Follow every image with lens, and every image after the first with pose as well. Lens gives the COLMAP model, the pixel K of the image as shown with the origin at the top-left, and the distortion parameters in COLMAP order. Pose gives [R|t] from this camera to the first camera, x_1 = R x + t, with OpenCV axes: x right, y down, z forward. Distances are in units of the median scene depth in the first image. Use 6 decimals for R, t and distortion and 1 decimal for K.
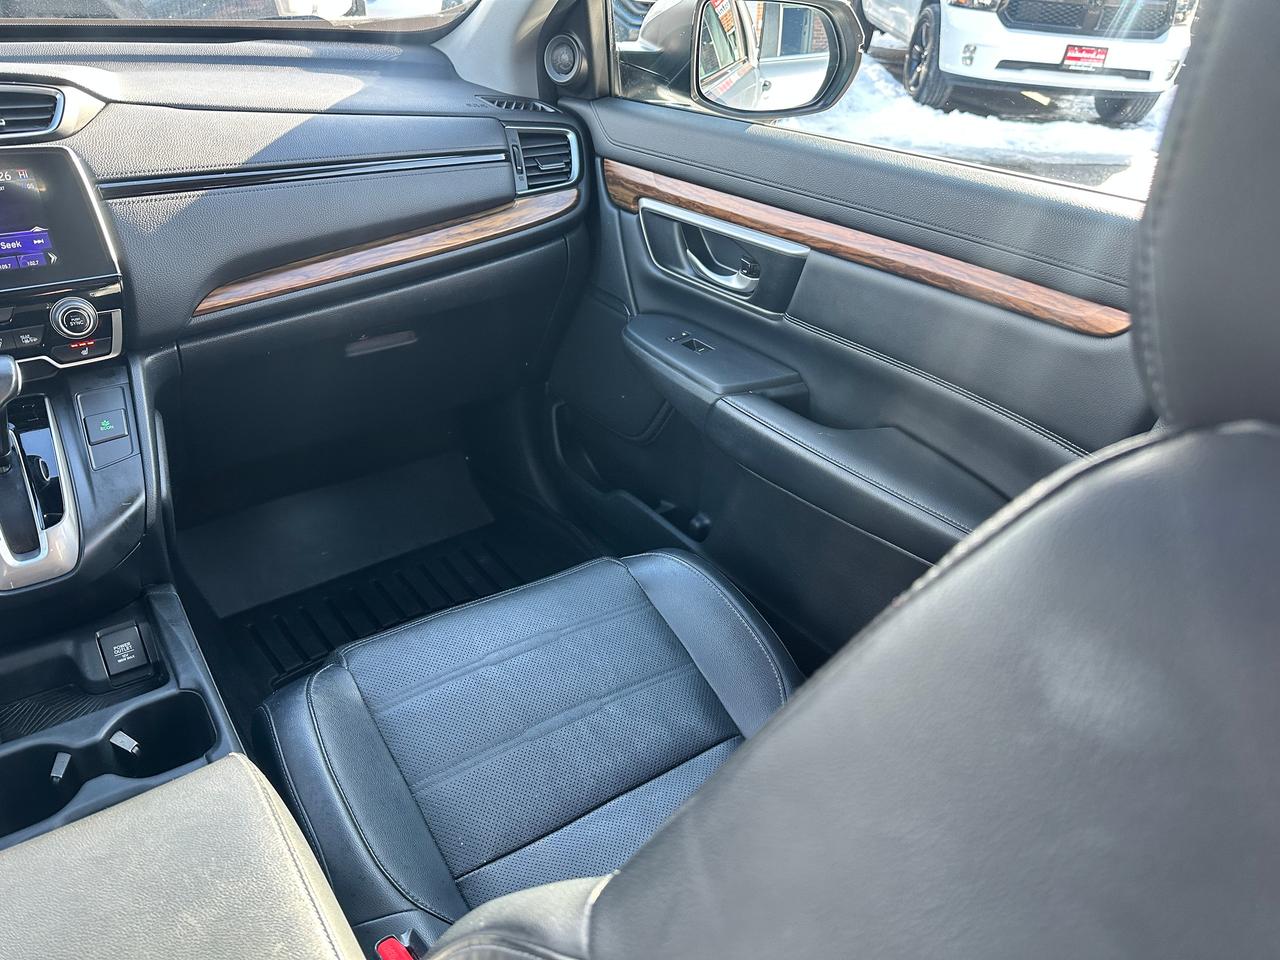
lens RADIAL K [[912.8, 0, 641.6], [0, 912.8, 488.4], [0, 0, 1]] dist [0.021376, -0.033766]
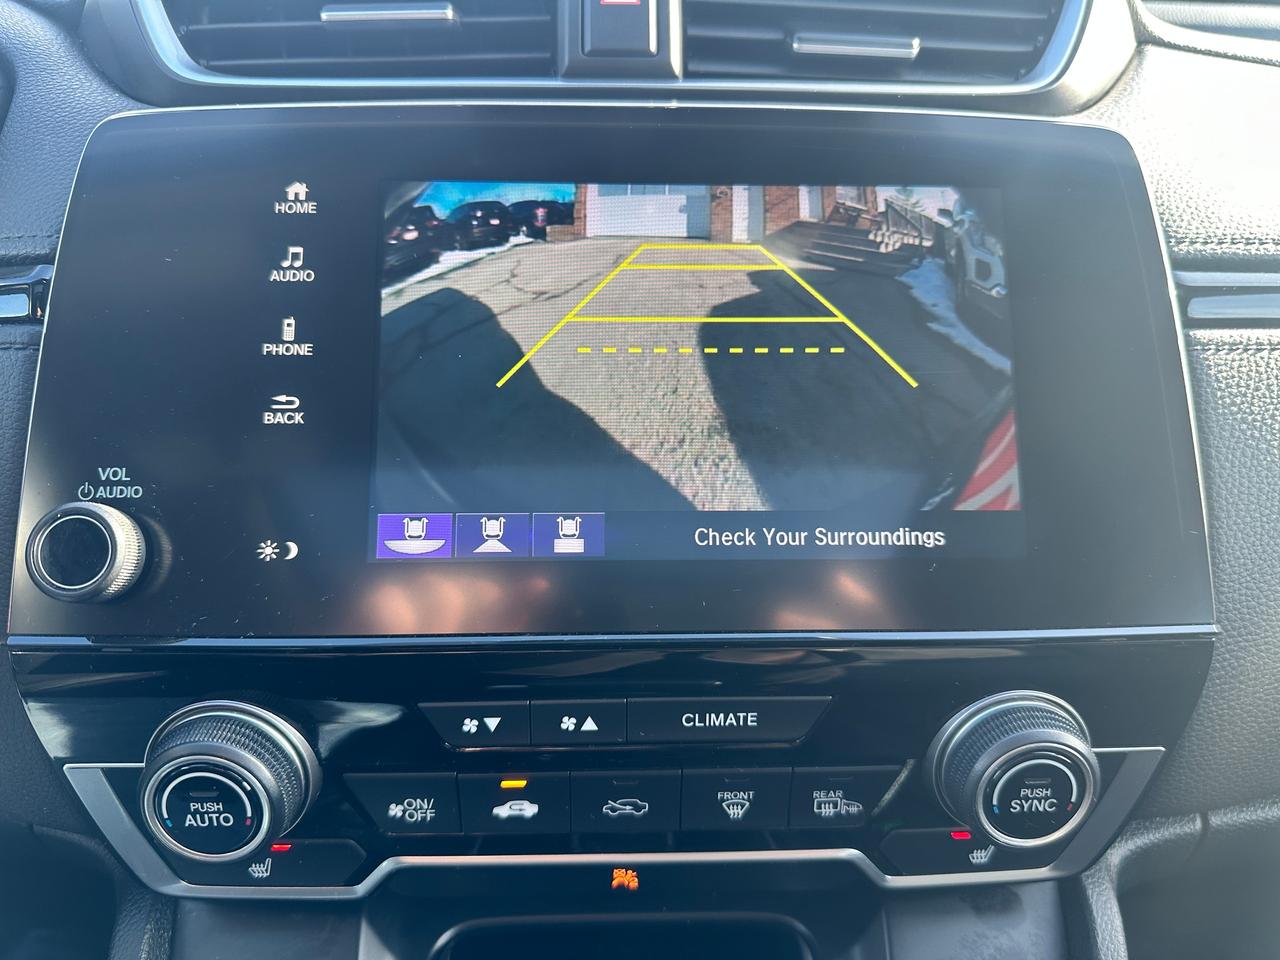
lens RADIAL K [[914.2, 0, 641.1], [0, 914.2, 478.5], [0, 0, 1]] dist [0.022940, -0.034942]
pose [[0.835080, 0.191916, -0.515568, -0.566074], [-0.256835, 0.964780, -0.056872, -0.212174], [0.486495, 0.179909, 0.854959, 0.690039]]
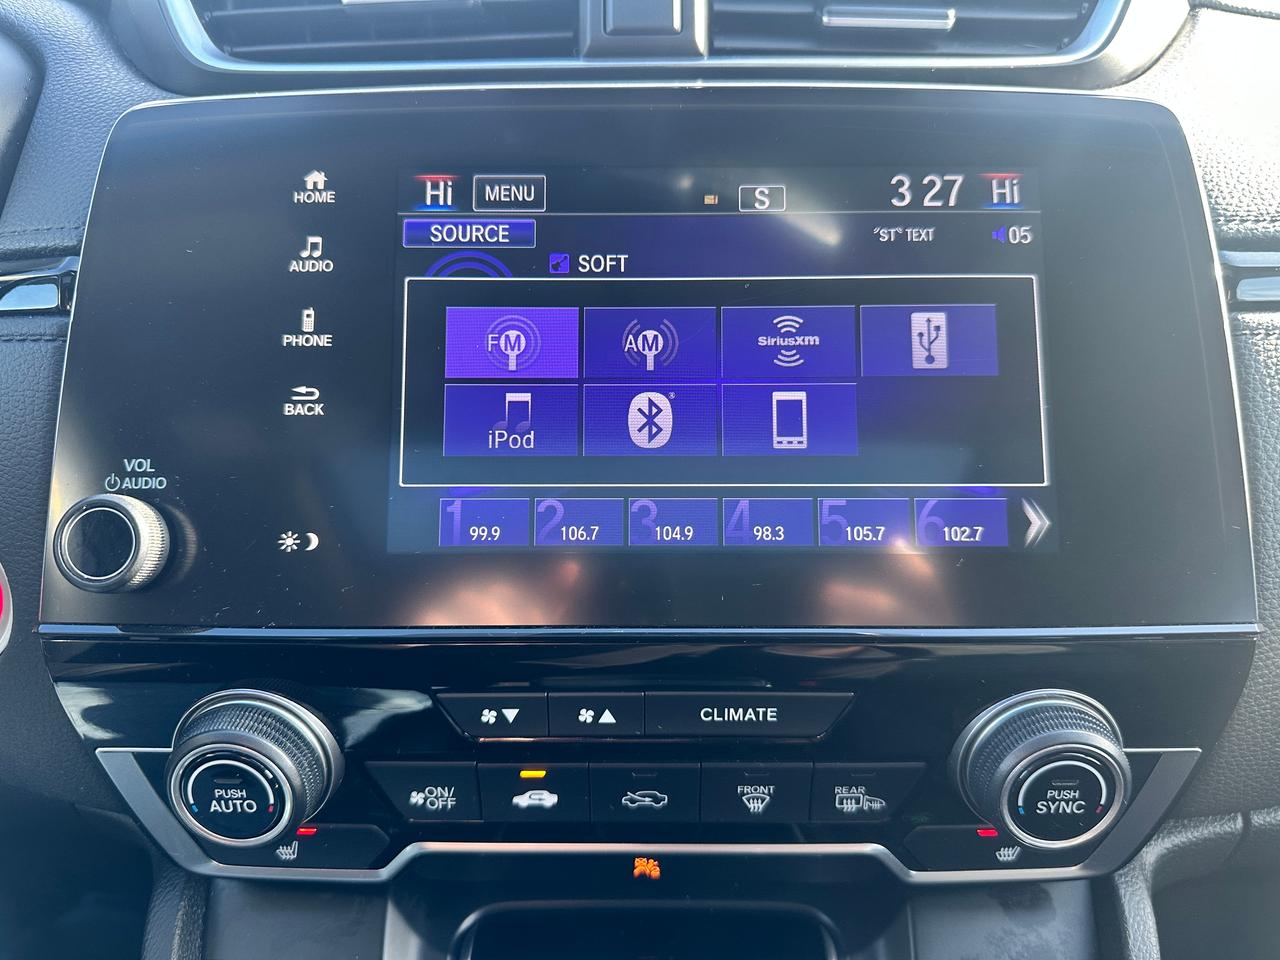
lens RADIAL K [[914.2, 0, 641.1], [0, 914.2, 478.5], [0, 0, 1]] dist [0.022940, -0.034942]
pose [[0.808916, 0.208494, -0.549714, -0.563243], [-0.260099, 0.965440, -0.016573, -0.218593], [0.527261, 0.156386, 0.835188, 0.695459]]
